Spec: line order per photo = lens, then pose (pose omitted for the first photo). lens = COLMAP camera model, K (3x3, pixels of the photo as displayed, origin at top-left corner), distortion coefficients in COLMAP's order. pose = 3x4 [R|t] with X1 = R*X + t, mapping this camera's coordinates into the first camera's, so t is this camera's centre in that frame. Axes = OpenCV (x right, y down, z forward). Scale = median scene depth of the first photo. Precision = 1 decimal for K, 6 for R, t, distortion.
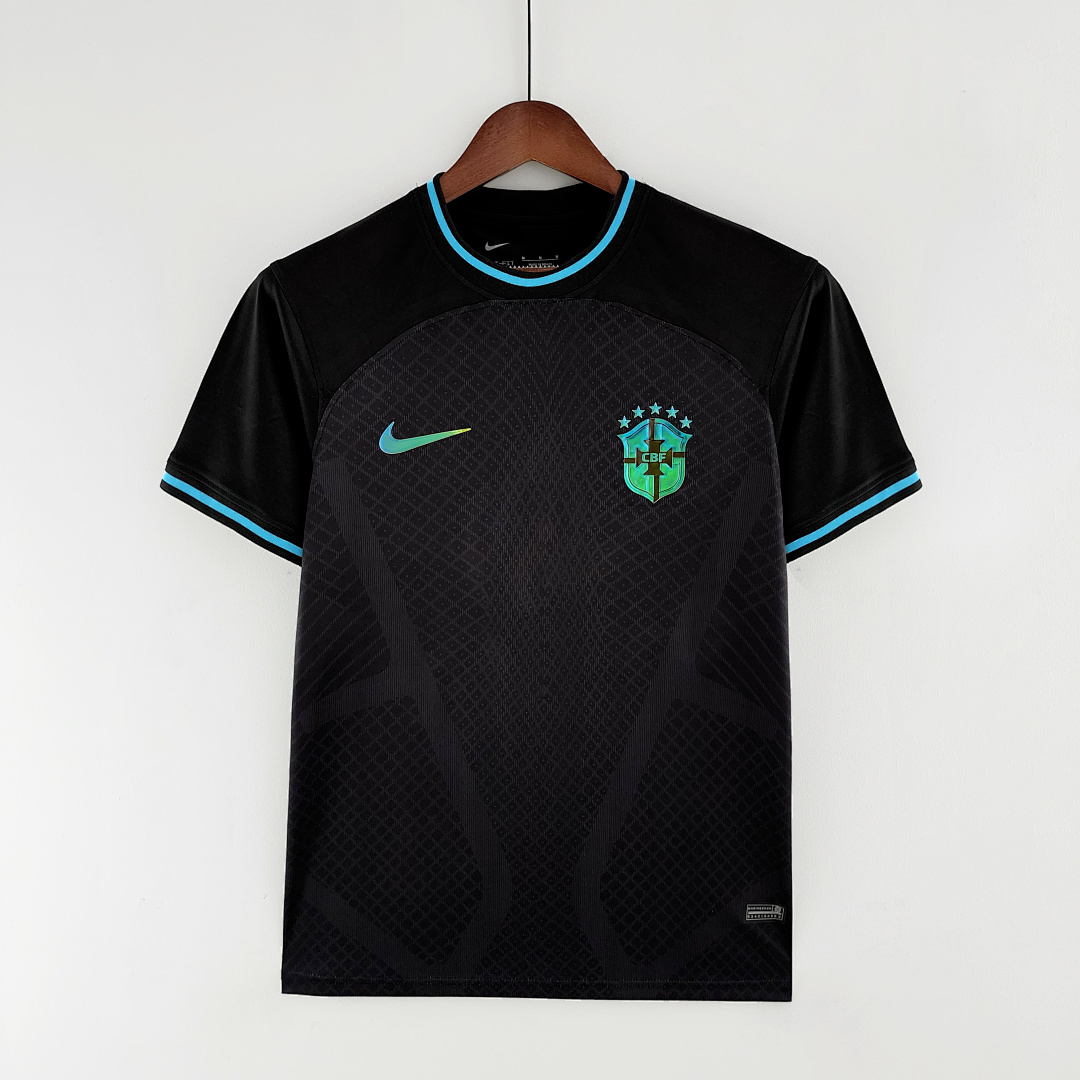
lens RADIAL K [[951.9, 0, 538.8], [0, 951.9, 527.4], [0, 0, 1]] dist [0.243145, -0.677370]
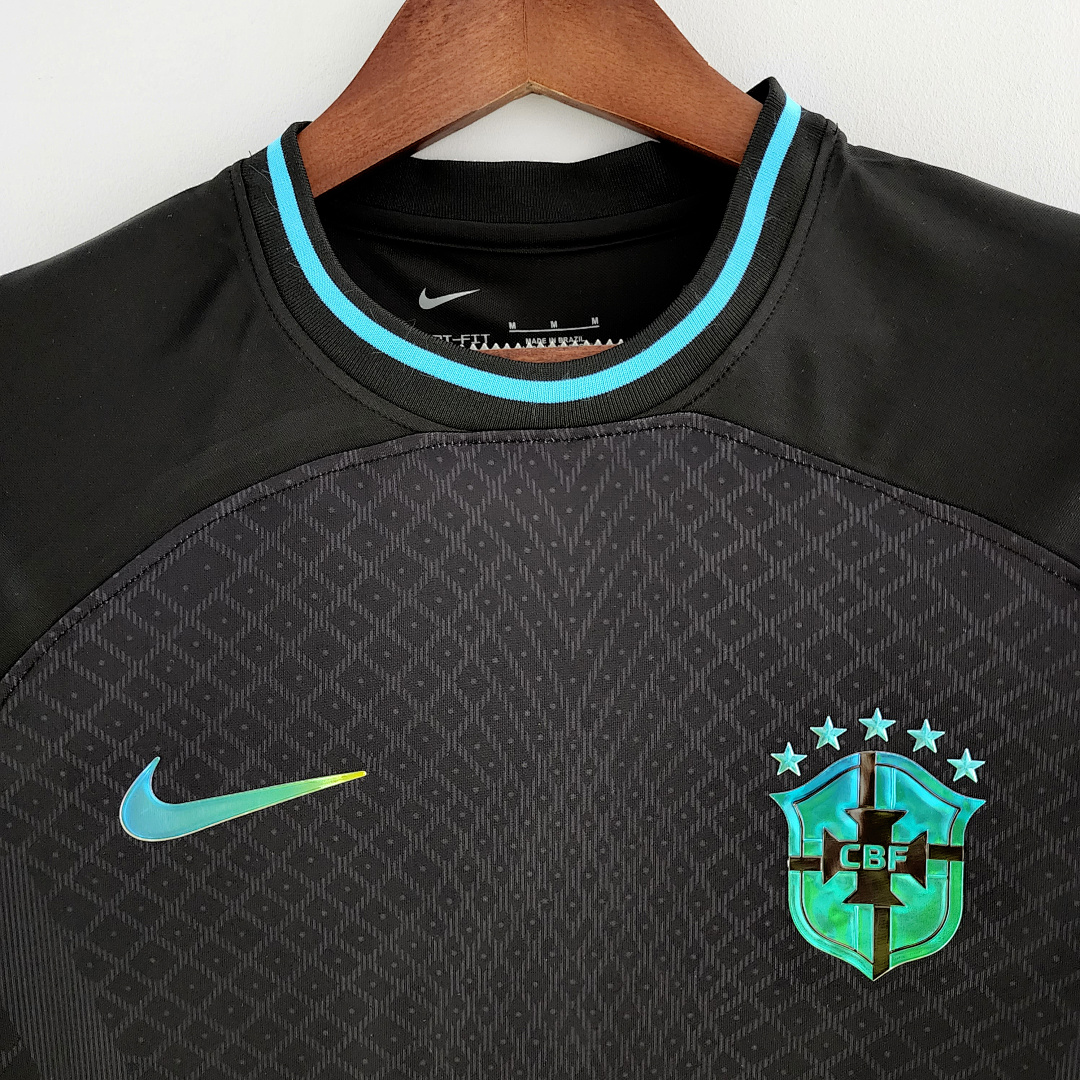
lens RADIAL K [[976.9, 0, 537.3], [0, 976.9, 540.2], [0, 0, 1]] dist [0.071026, -0.092759]
pose [[0.999343, -0.007575, -0.035436, 0.008837], [0.004993, 0.997364, -0.072385, -0.165132], [0.035891, 0.072160, 0.996747, 0.619345]]
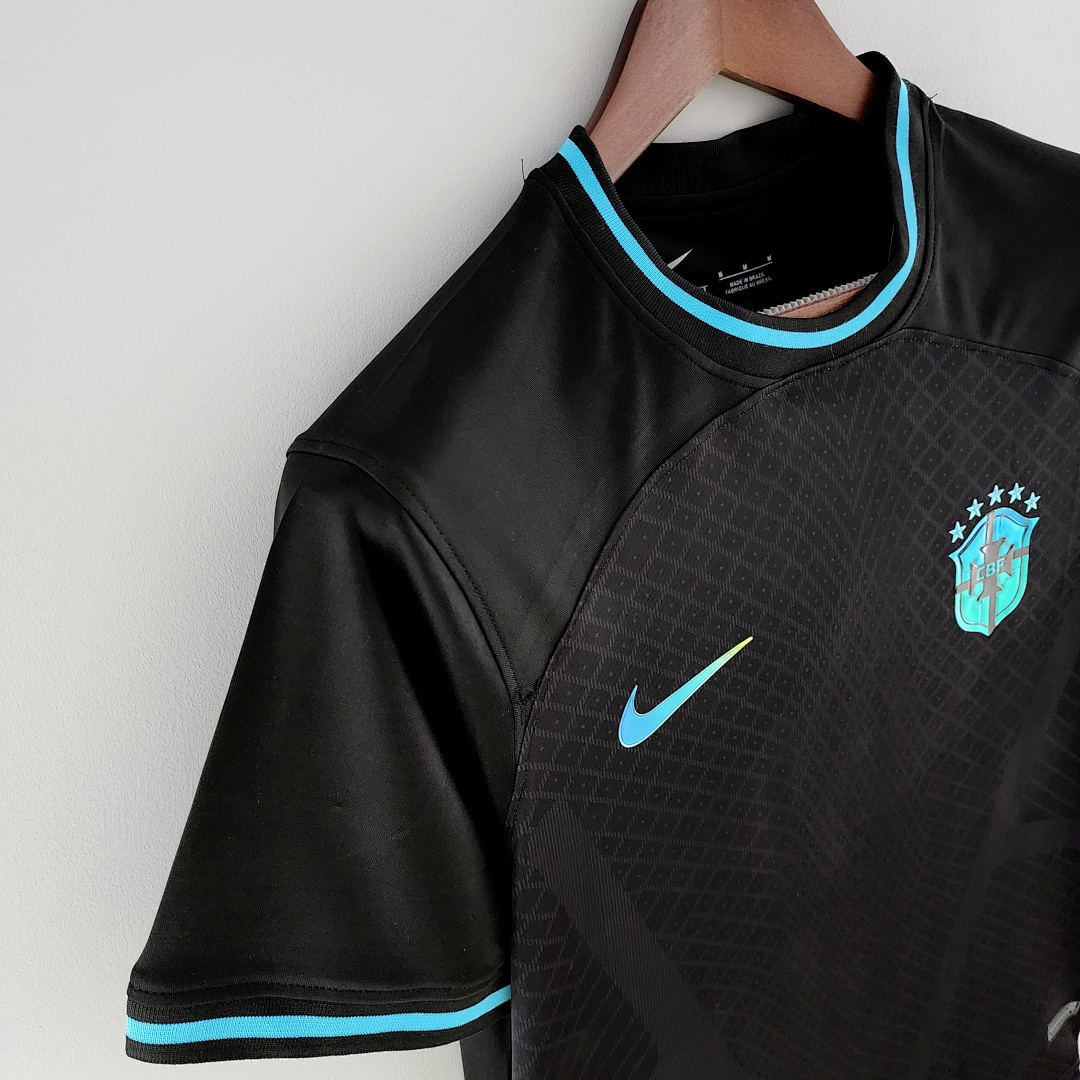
lens RADIAL K [[976.9, 0, 537.3], [0, 976.9, 540.2], [0, 0, 1]] dist [0.071026, -0.092759]
pose [[0.836134, -0.326126, 0.441046, -0.383819], [0.230836, 0.938598, 0.256415, -0.314424], [-0.497589, -0.112588, 0.860075, 0.611964]]
